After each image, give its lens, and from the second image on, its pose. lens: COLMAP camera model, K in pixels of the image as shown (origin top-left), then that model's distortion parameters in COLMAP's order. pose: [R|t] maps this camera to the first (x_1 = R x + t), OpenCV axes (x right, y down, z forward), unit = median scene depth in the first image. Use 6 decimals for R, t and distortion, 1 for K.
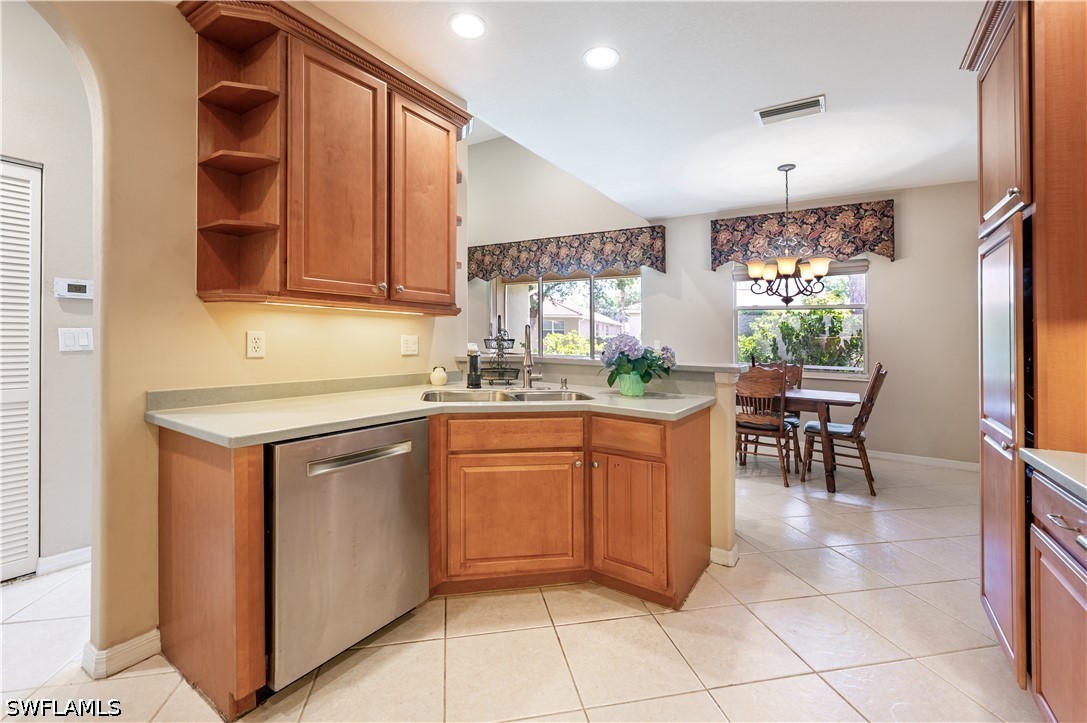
lens RADIAL K [[445.7, 0, 498.6], [0, 445.7, 315.6], [0, 0, 1]] dist [-0.000820, 0.000124]
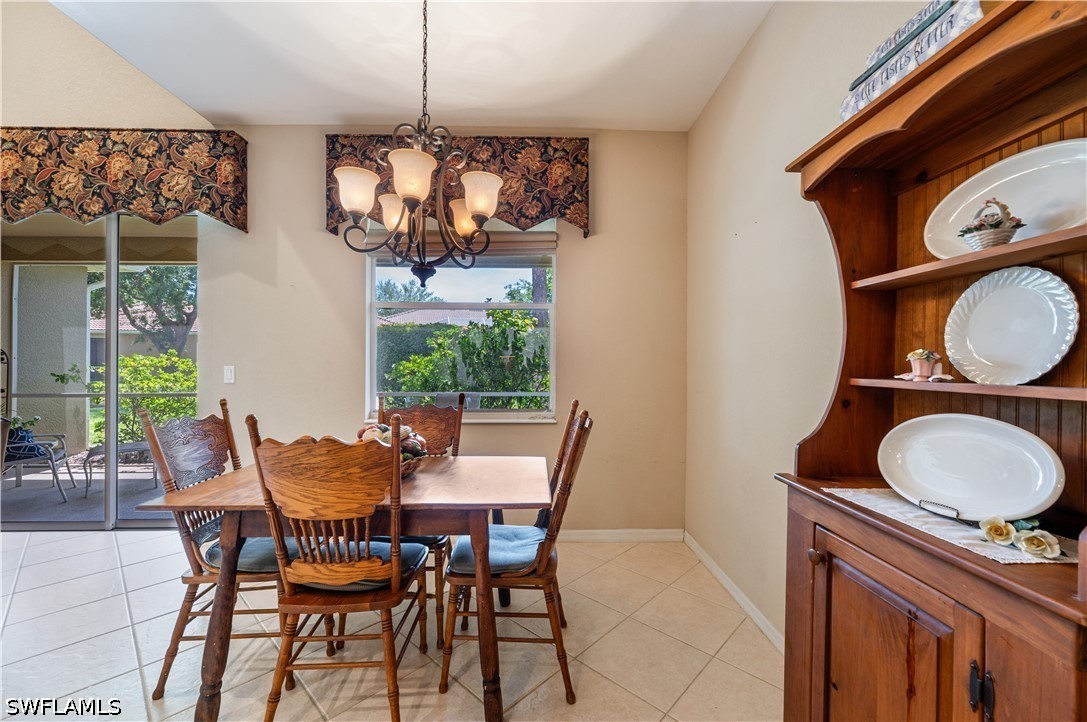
lens RADIAL K [[445.7, 0, 549.0], [0, 445.7, 364.5], [0, 0, 1]] dist [-0.000820, 0.000124]
pose [[0.761397, -0.025729, 0.647775, 0.315147], [-0.012869, 0.998415, 0.054783, 0.023128], [-0.648158, -0.050048, 0.759860, 0.401134]]
